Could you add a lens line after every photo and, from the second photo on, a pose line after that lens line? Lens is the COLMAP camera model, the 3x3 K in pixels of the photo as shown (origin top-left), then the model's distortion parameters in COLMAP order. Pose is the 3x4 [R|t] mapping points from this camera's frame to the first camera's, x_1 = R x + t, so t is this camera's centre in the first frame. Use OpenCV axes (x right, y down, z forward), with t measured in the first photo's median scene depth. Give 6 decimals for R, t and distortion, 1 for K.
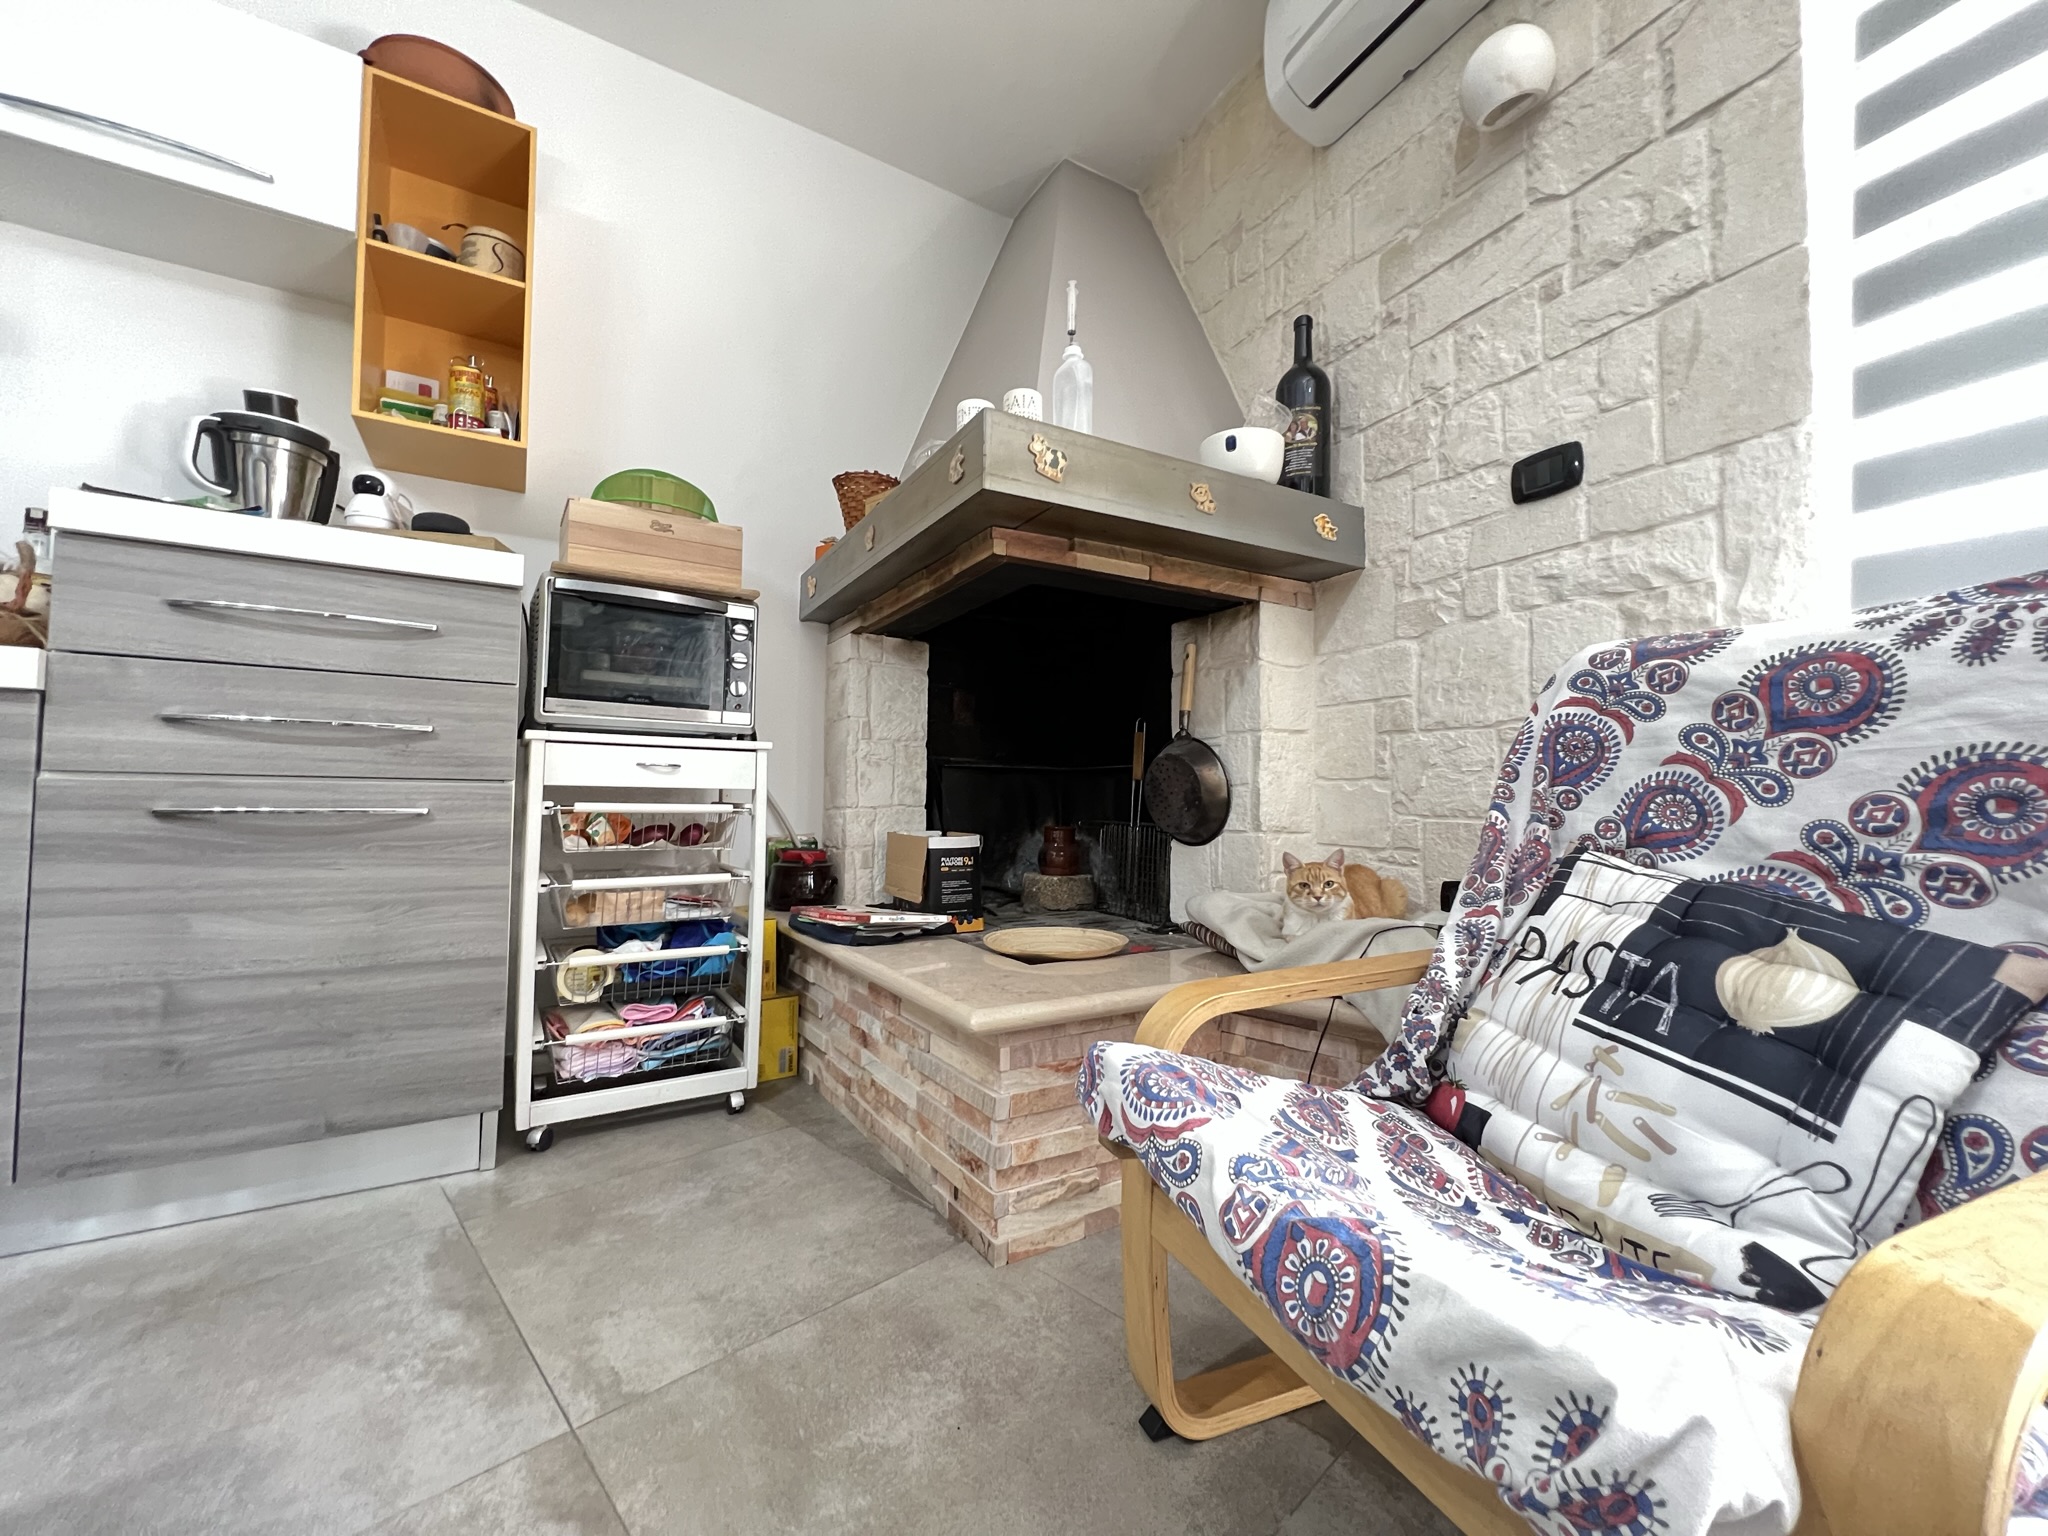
lens RADIAL K [[822.2, 0, 1017.4], [0, 822.2, 761.5], [0, 0, 1]] dist [0.000224, -0.000707]
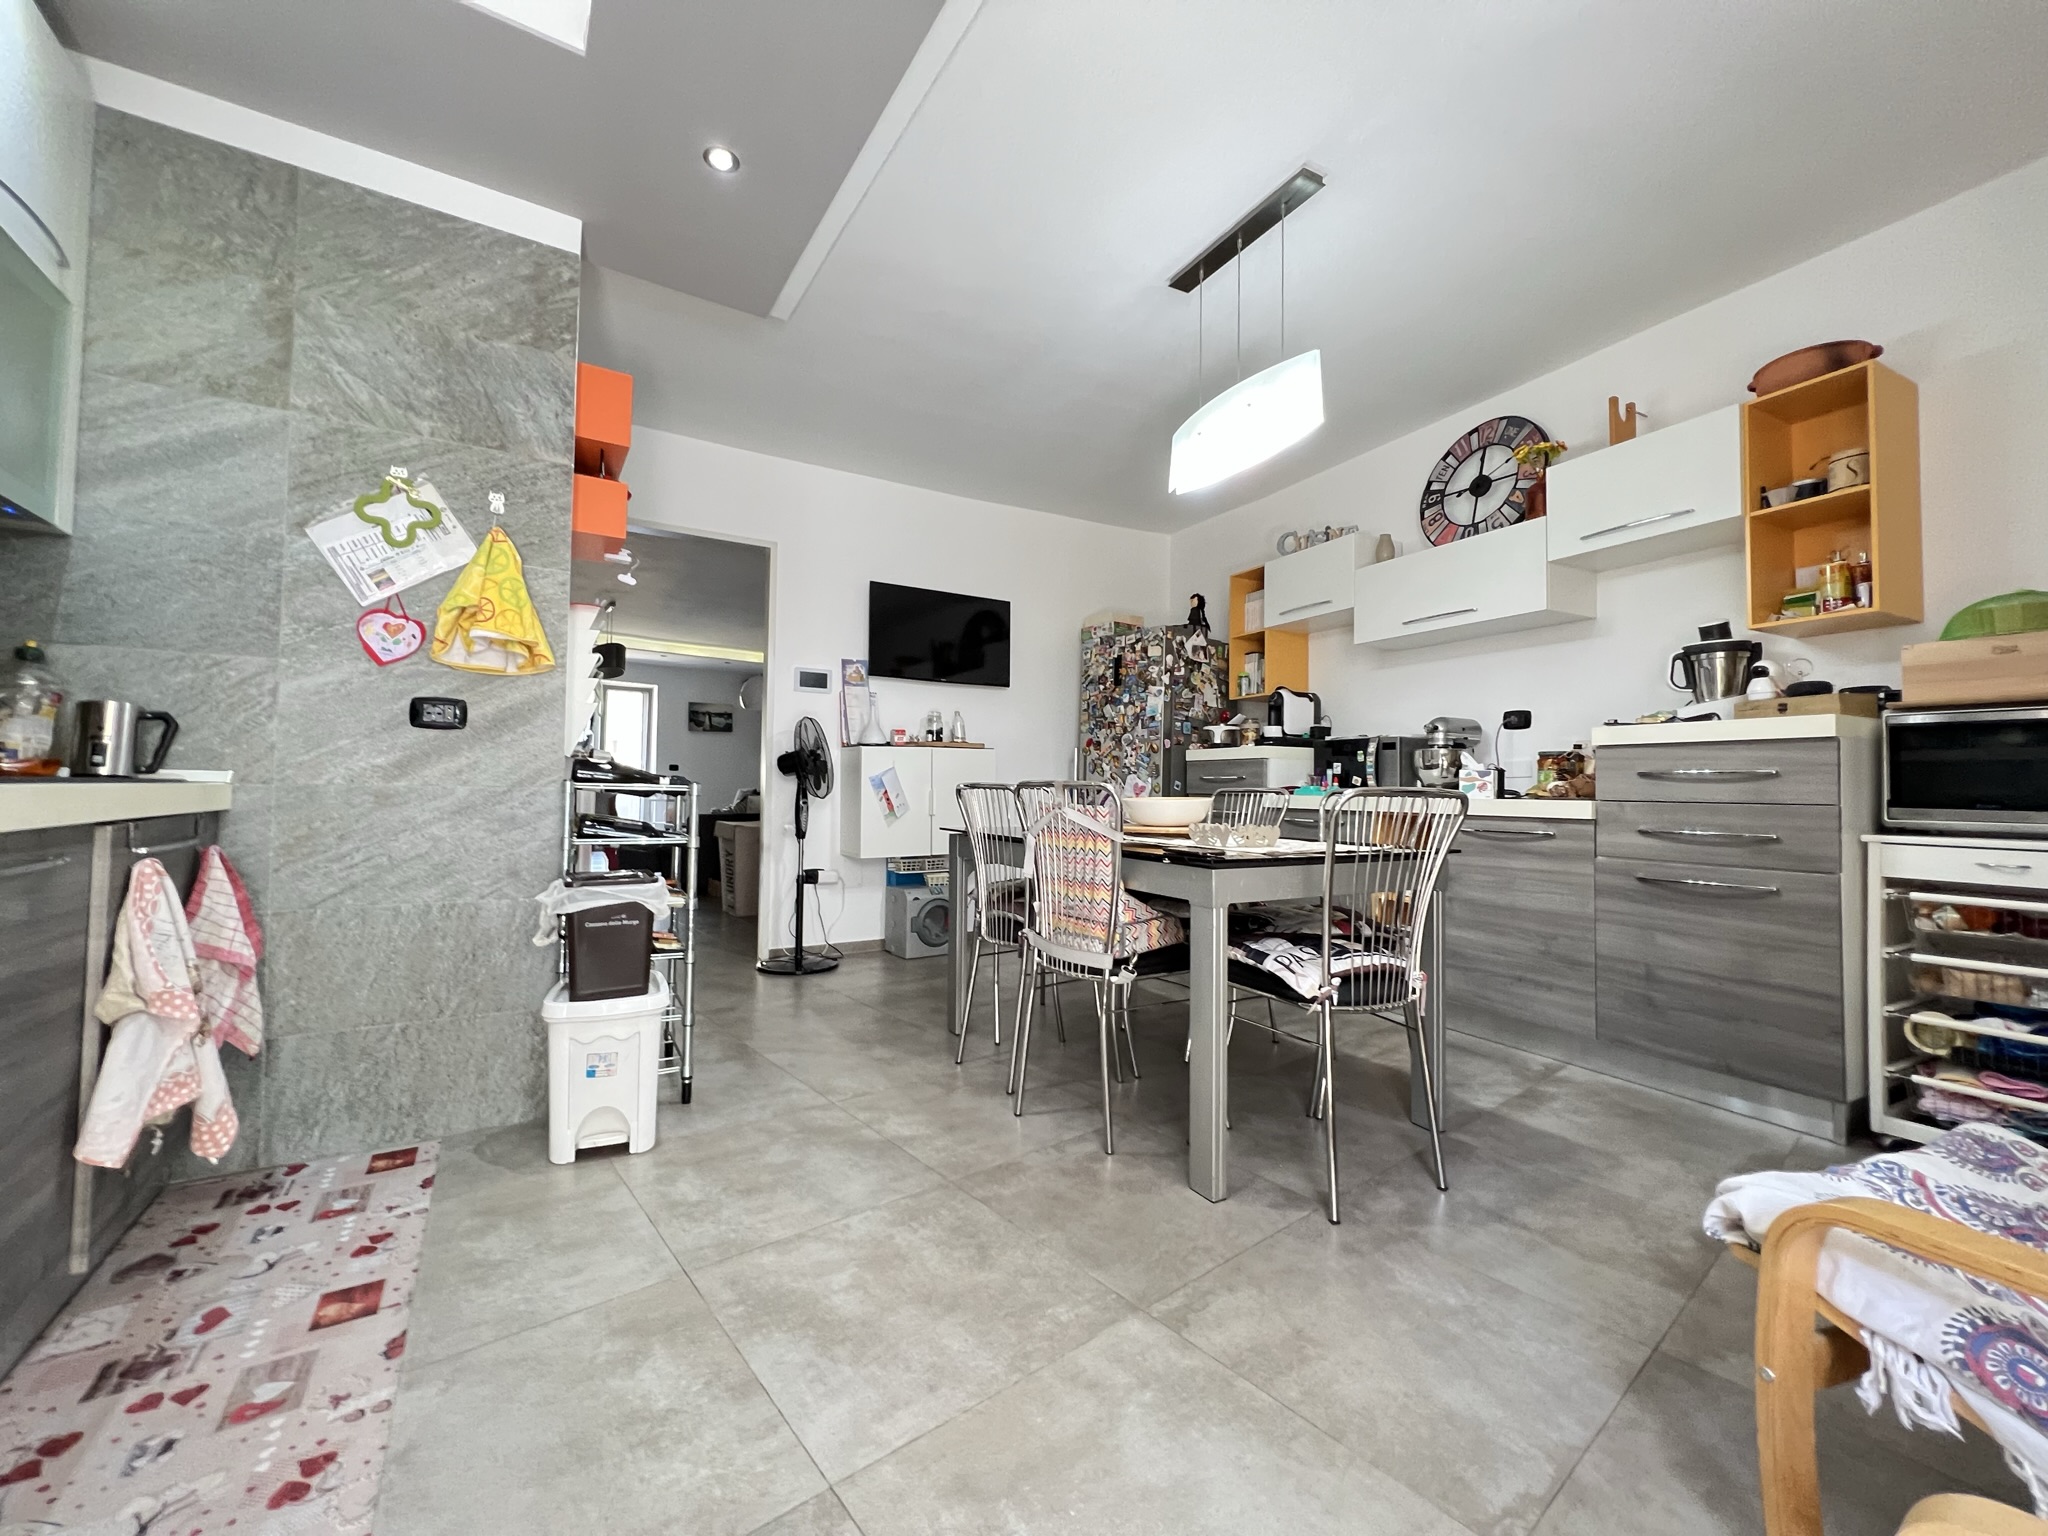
lens RADIAL K [[822.2, 0, 1017.1], [0, 822.2, 768.8], [0, 0, 1]] dist [0.000224, -0.000707]
pose [[-0.084648, -0.049953, -0.995158, 0.941065], [0.017559, 0.998513, -0.051615, -0.109305], [0.996256, -0.021843, -0.083645, -0.296606]]
